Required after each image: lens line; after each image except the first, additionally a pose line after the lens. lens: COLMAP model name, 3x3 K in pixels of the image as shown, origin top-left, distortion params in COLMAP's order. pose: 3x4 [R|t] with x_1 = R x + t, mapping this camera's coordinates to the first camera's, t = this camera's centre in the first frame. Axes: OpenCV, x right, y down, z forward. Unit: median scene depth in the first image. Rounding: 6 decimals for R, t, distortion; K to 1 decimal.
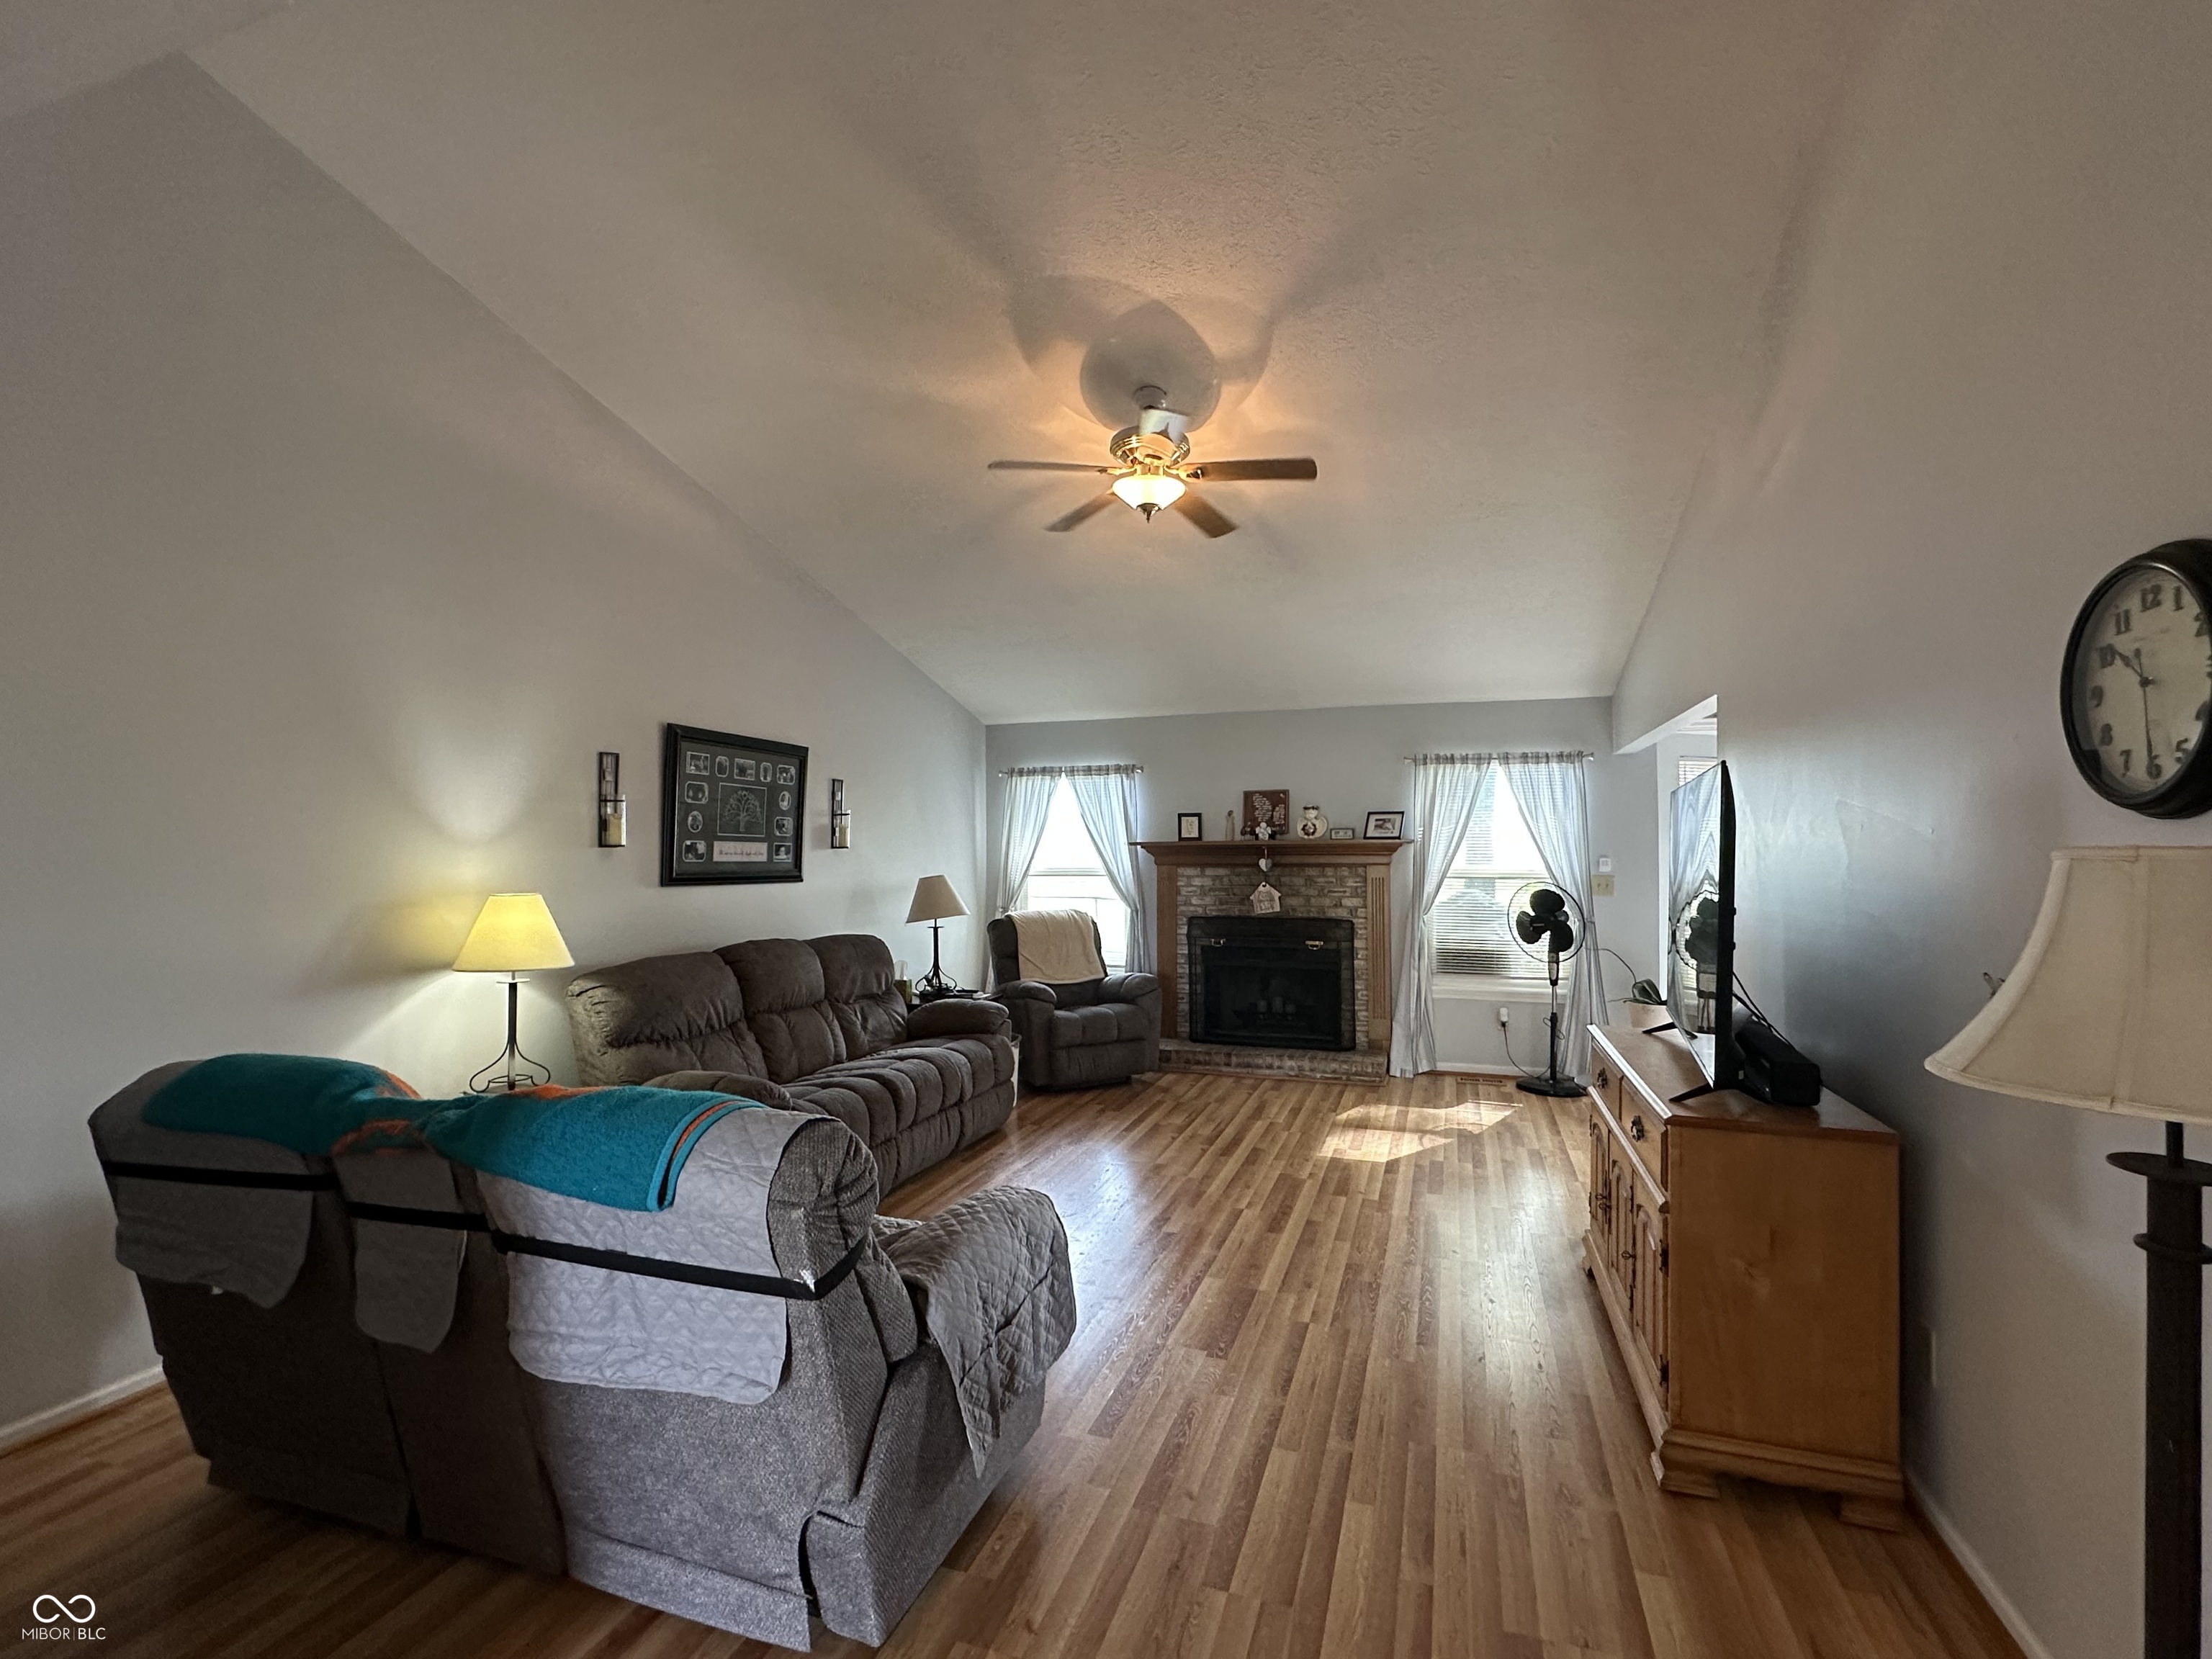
lens RADIAL K [[1013.1, 0, 1106.0], [0, 1013.1, 829.5], [0, 0, 1]] dist [0.000656, 0.000126]
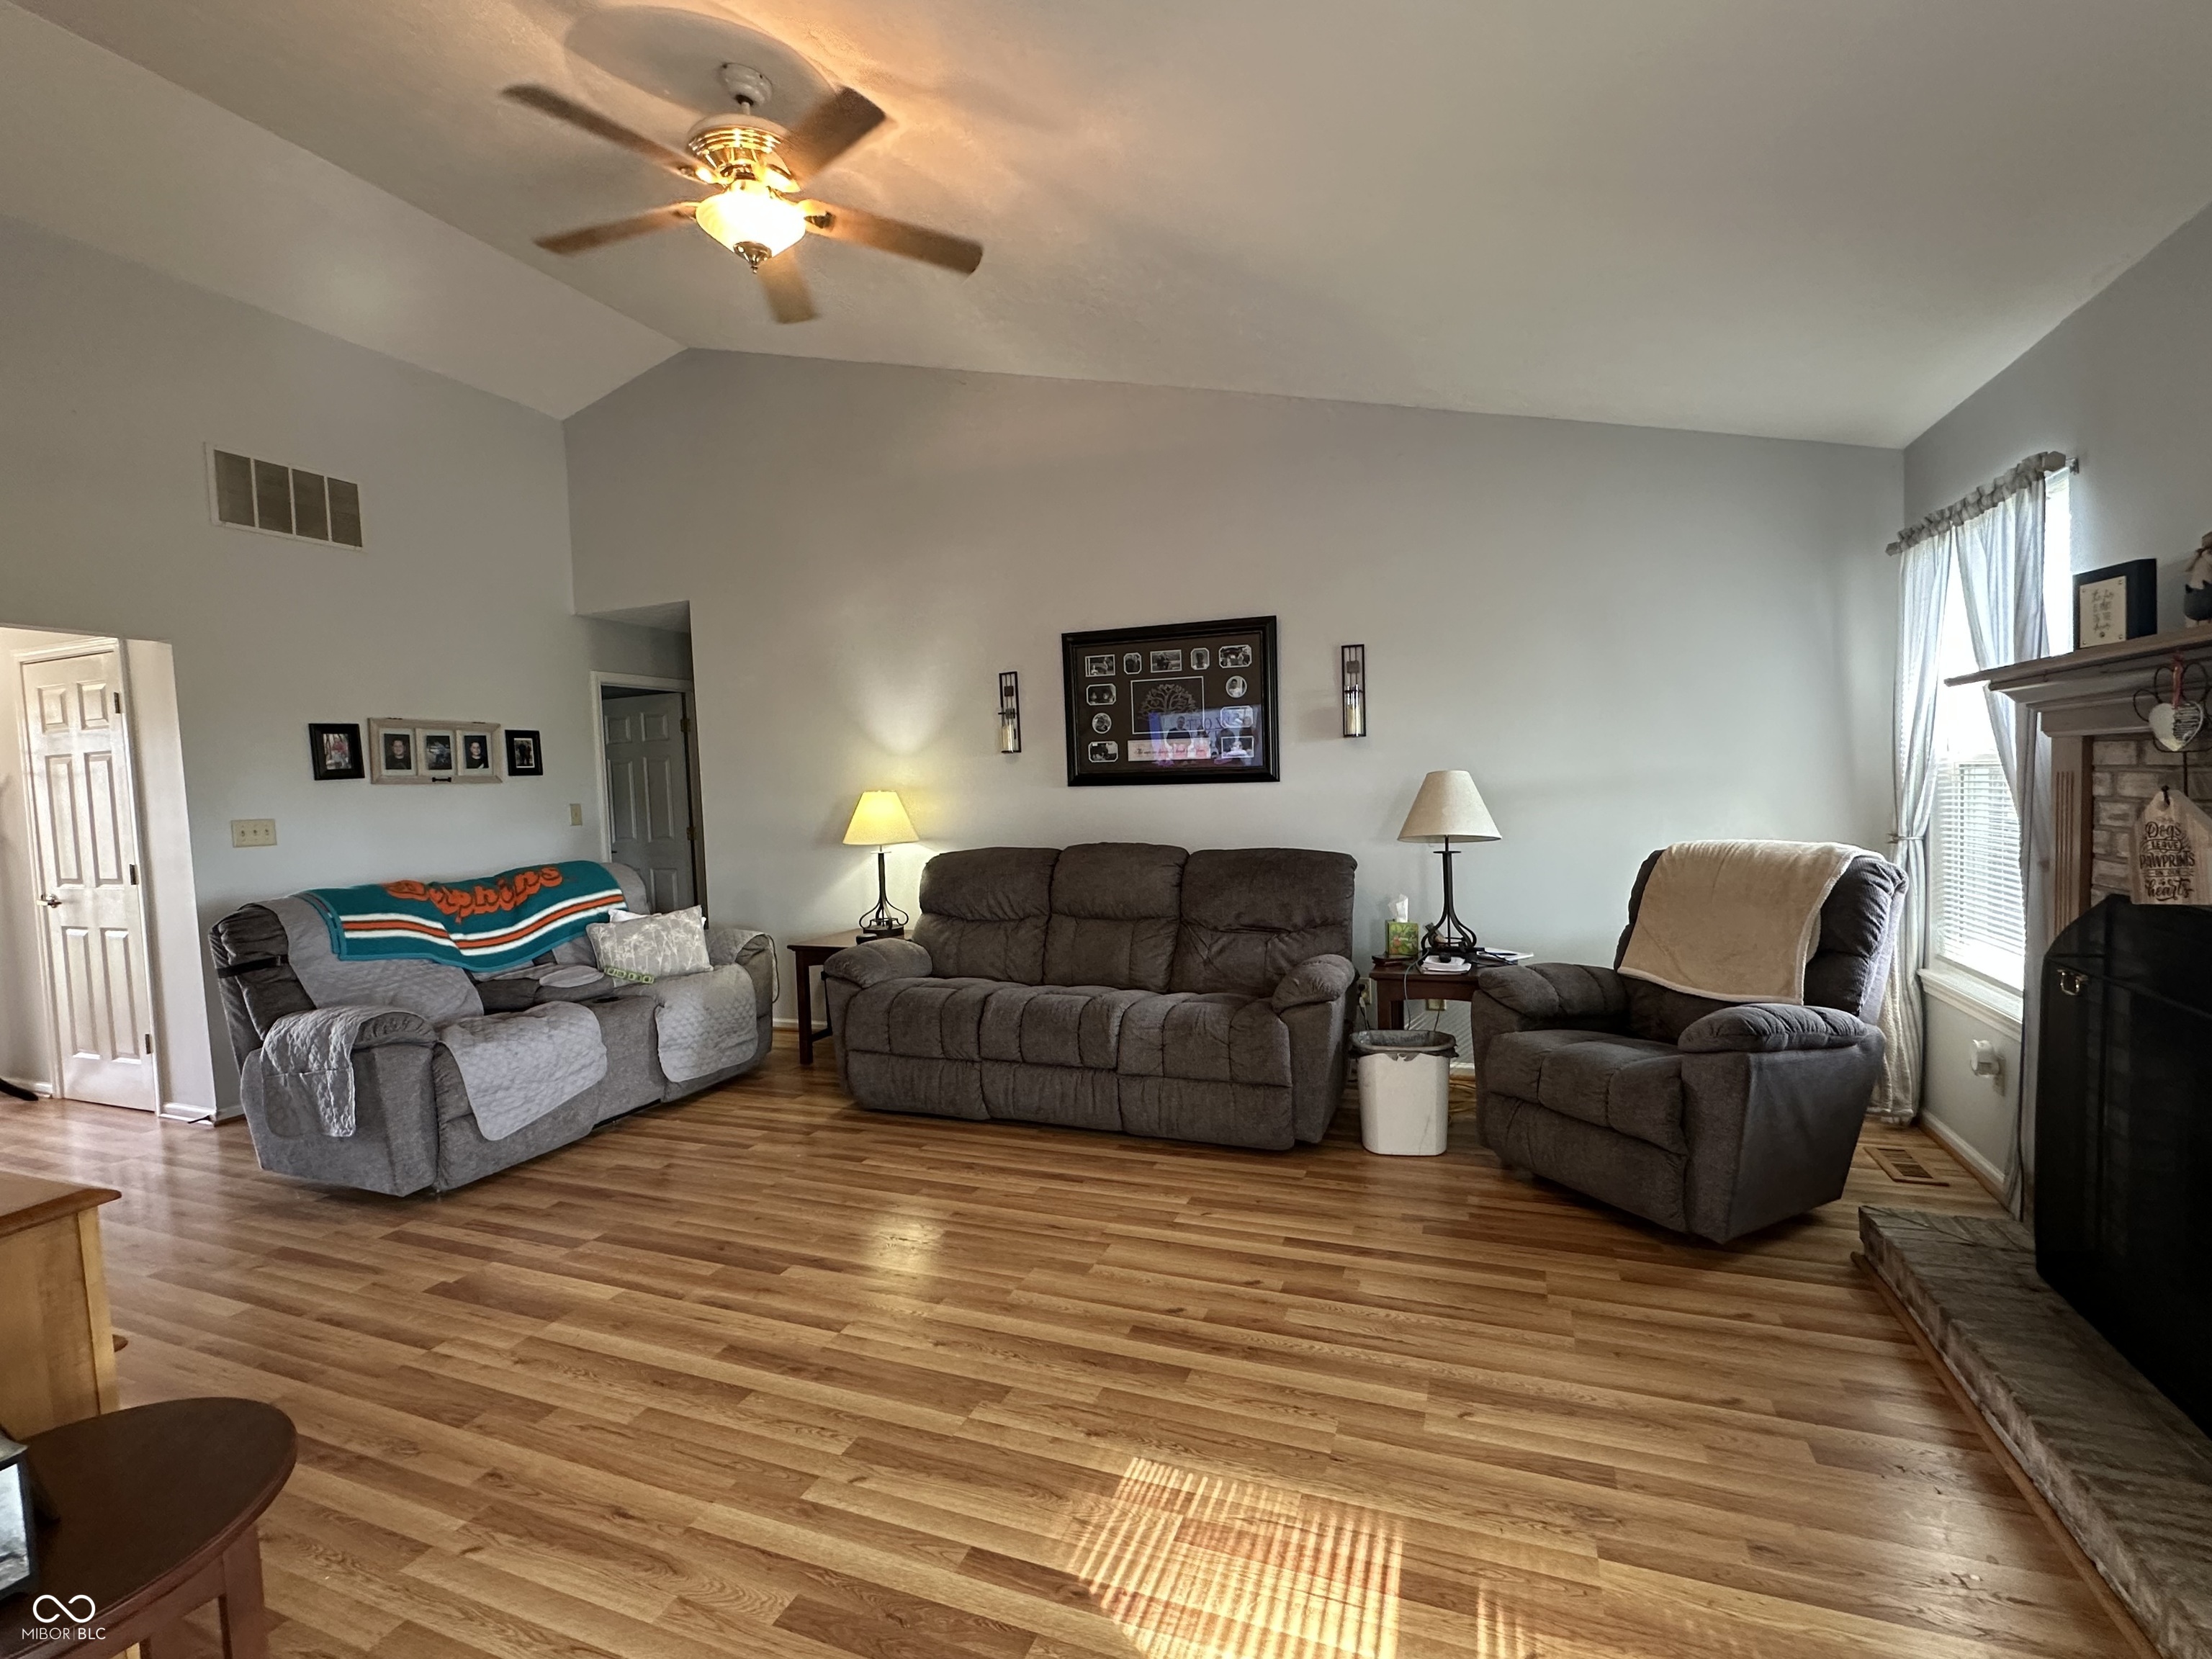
lens RADIAL K [[1013.1, 0, 1106.0], [0, 1013.1, 829.5], [0, 0, 1]] dist [0.000656, 0.000126]
pose [[-0.046188, 0.055783, -0.997374, 0.458406], [0.057398, 0.996938, 0.053101, 0.033350], [0.997282, -0.054794, -0.049248, 0.771003]]
